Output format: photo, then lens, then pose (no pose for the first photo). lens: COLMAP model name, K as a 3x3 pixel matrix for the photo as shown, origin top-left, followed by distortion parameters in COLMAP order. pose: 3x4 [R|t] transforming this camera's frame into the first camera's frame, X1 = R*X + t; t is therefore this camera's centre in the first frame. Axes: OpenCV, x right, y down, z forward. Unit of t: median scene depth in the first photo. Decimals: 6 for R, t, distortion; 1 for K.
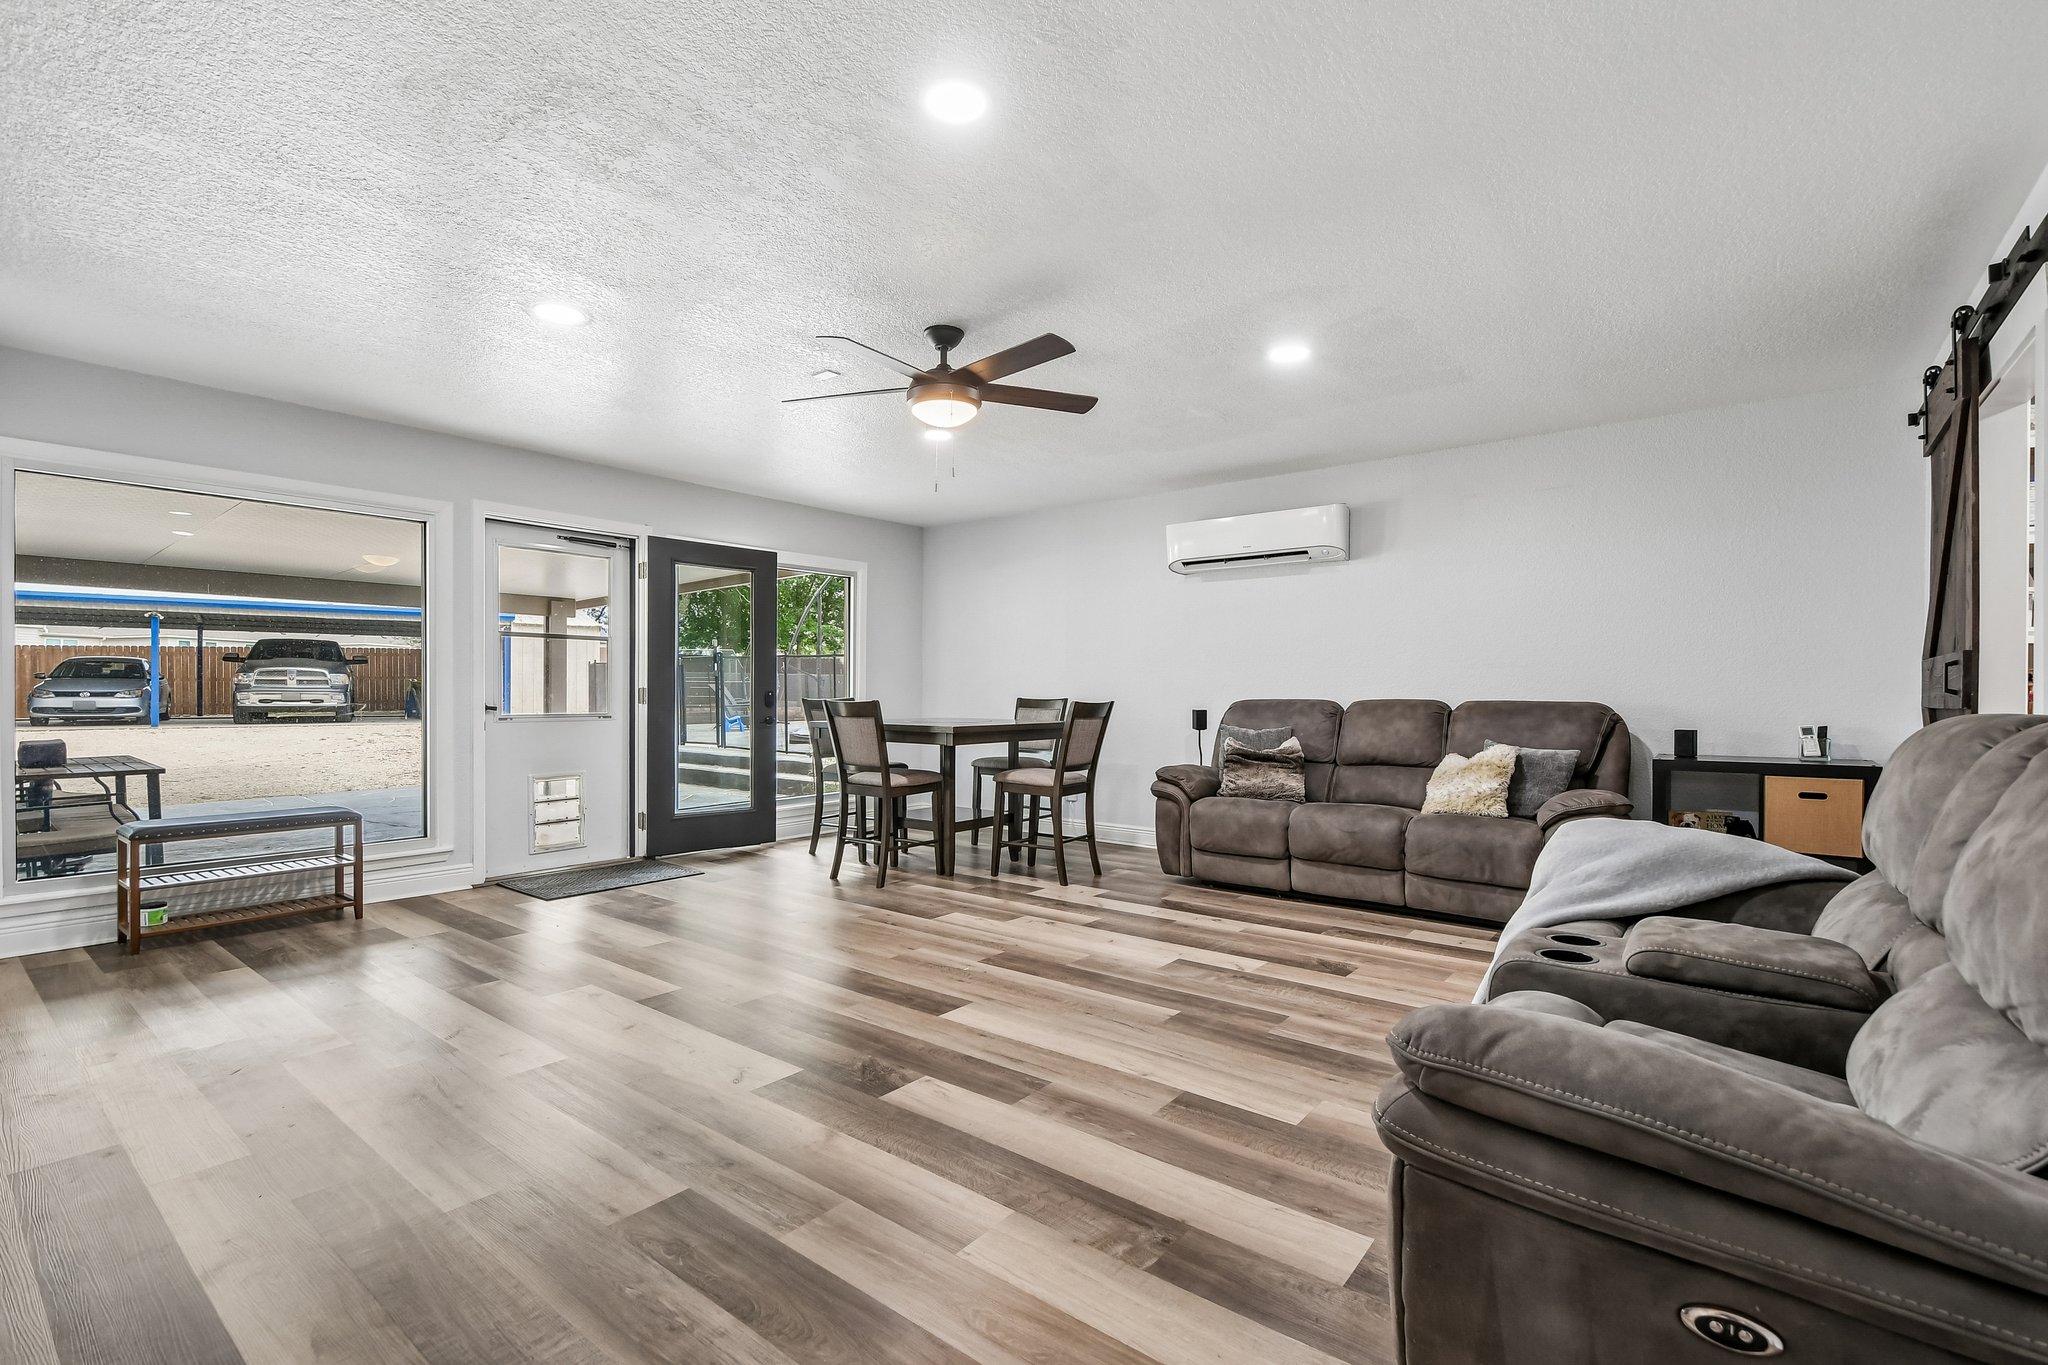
lens RADIAL K [[923.8, 0, 1032.2], [0, 923.8, 691.2], [0, 0, 1]] dist [0.000421, -0.003929]
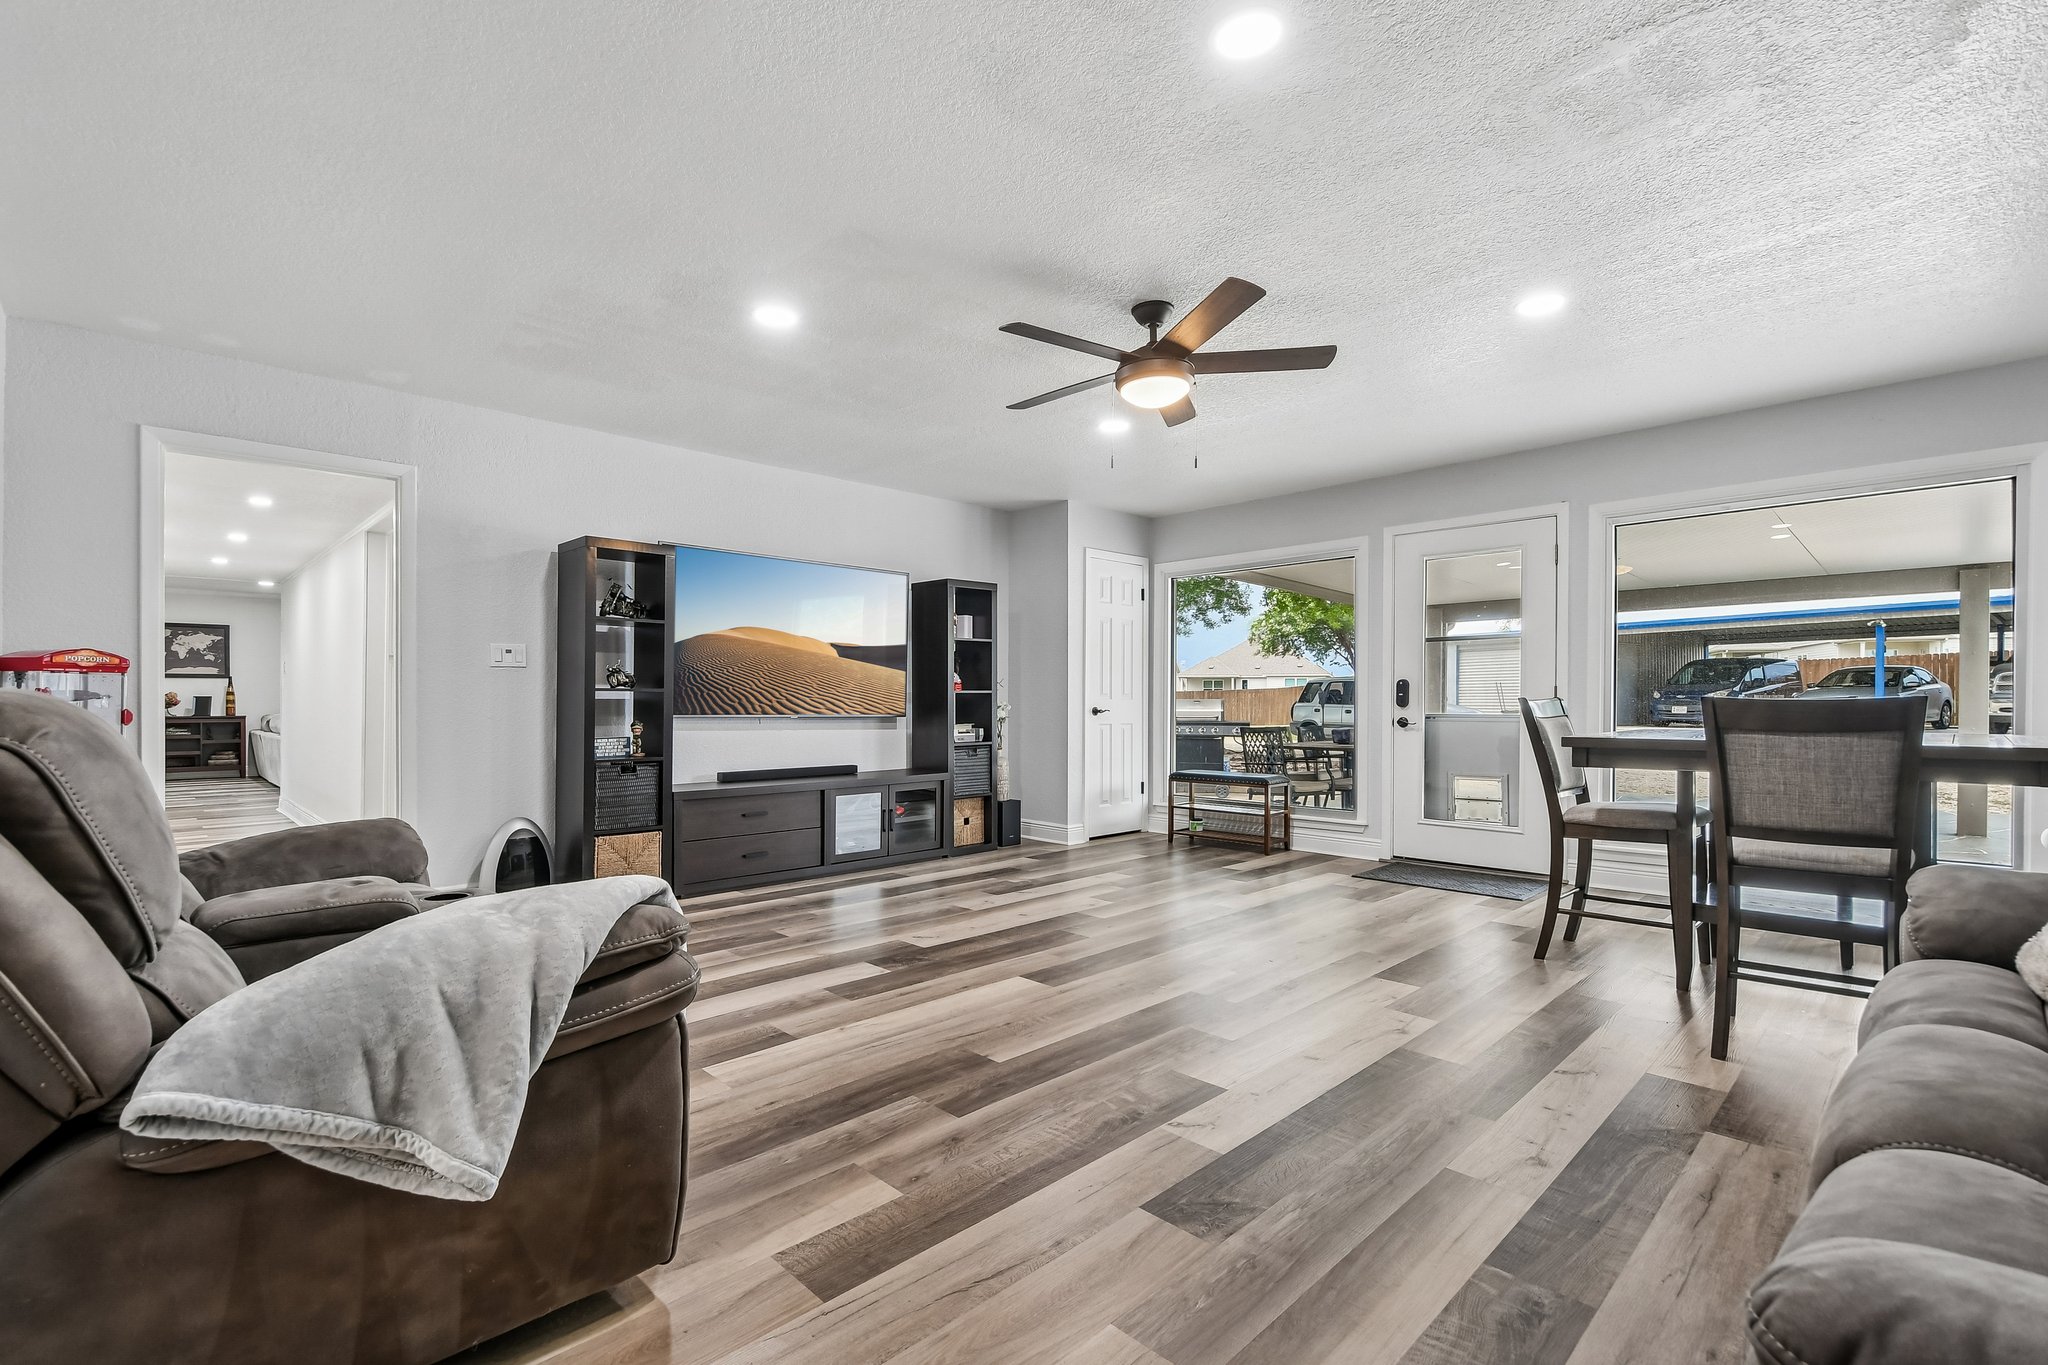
lens RADIAL K [[923.8, 0, 1032.8], [0, 923.8, 692.4], [0, 0, 1]] dist [0.000421, -0.003929]
pose [[-0.122269, -0.008226, -0.992463, 0.982484], [-0.001572, 0.999966, -0.008095, 0.012570], [0.992496, 0.000571, -0.122278, 1.110319]]
